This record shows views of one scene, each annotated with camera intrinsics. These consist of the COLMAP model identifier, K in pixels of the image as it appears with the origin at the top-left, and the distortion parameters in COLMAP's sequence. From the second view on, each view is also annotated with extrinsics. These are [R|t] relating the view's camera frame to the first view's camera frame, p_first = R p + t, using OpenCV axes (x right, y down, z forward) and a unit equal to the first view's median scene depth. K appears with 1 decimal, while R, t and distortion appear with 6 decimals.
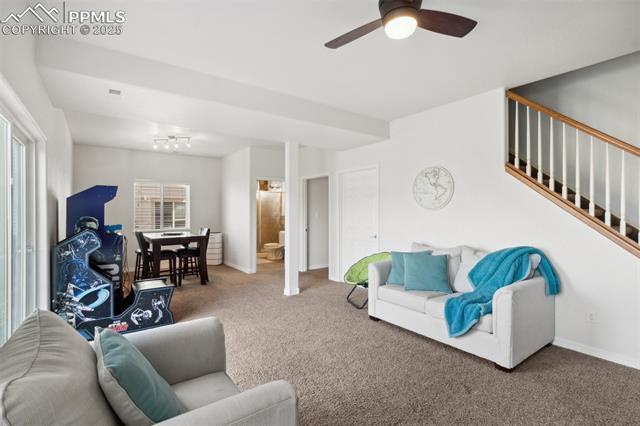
lens RADIAL K [[301.0, 0, 315.0], [0, 301.0, 212.1], [0, 0, 1]] dist [-0.002470, -0.001044]
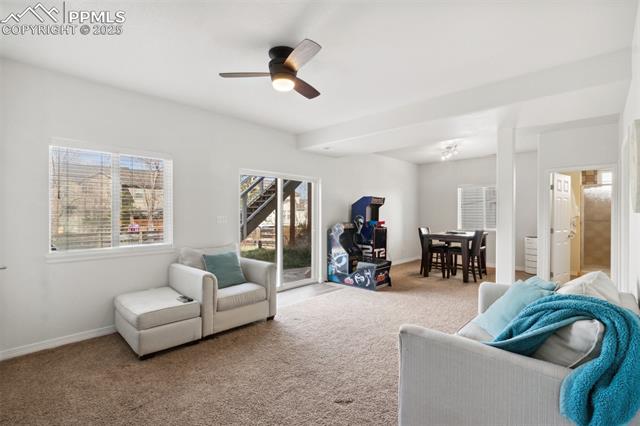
lens RADIAL K [[301.0, 0, 315.0], [0, 301.0, 212.1], [0, 0, 1]] dist [-0.002470, -0.001044]
pose [[0.185272, 0.006333, -0.982667, 0.847124], [-0.005493, 0.999970, 0.005409, -0.010664], [0.982672, 0.004396, 0.185301, 0.433945]]
